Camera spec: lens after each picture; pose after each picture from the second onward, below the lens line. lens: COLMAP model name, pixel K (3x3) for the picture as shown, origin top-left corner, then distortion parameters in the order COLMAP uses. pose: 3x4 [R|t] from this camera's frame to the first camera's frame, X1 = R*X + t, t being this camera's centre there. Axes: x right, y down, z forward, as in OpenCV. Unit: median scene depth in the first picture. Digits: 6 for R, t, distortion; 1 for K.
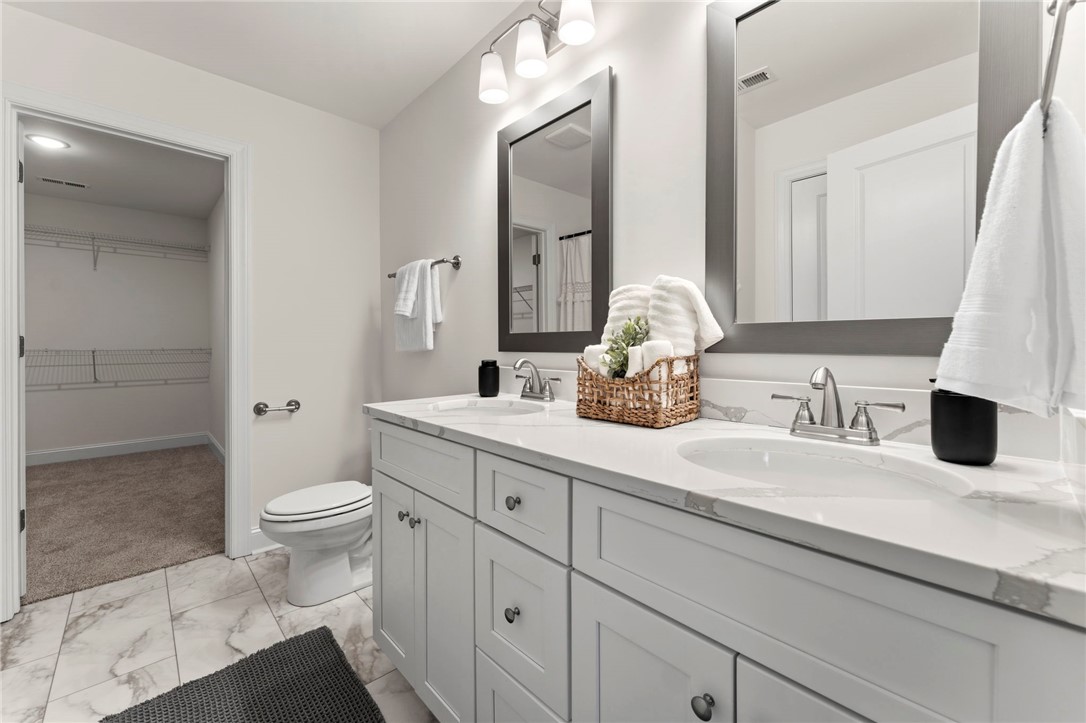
lens RADIAL K [[439.2, 0, 547.8], [0, 439.2, 342.4], [0, 0, 1]] dist [-0.002406, -0.000174]
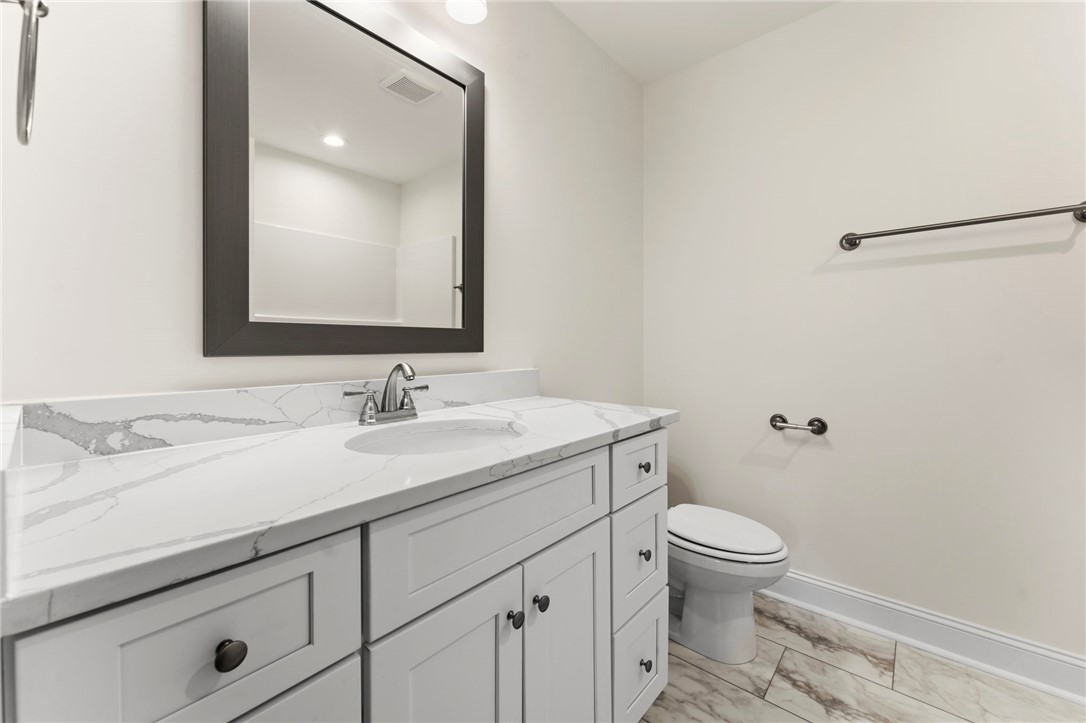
lens RADIAL K [[439.2, 0, 547.8], [0, 439.2, 342.4], [0, 0, 1]] dist [-0.002406, -0.000174]
pose [[-0.109958, 0.010465, 0.993881, -0.683928], [-0.003749, 0.999933, -0.010943, 0.010338], [-0.993929, -0.004929, -0.109911, 0.741168]]
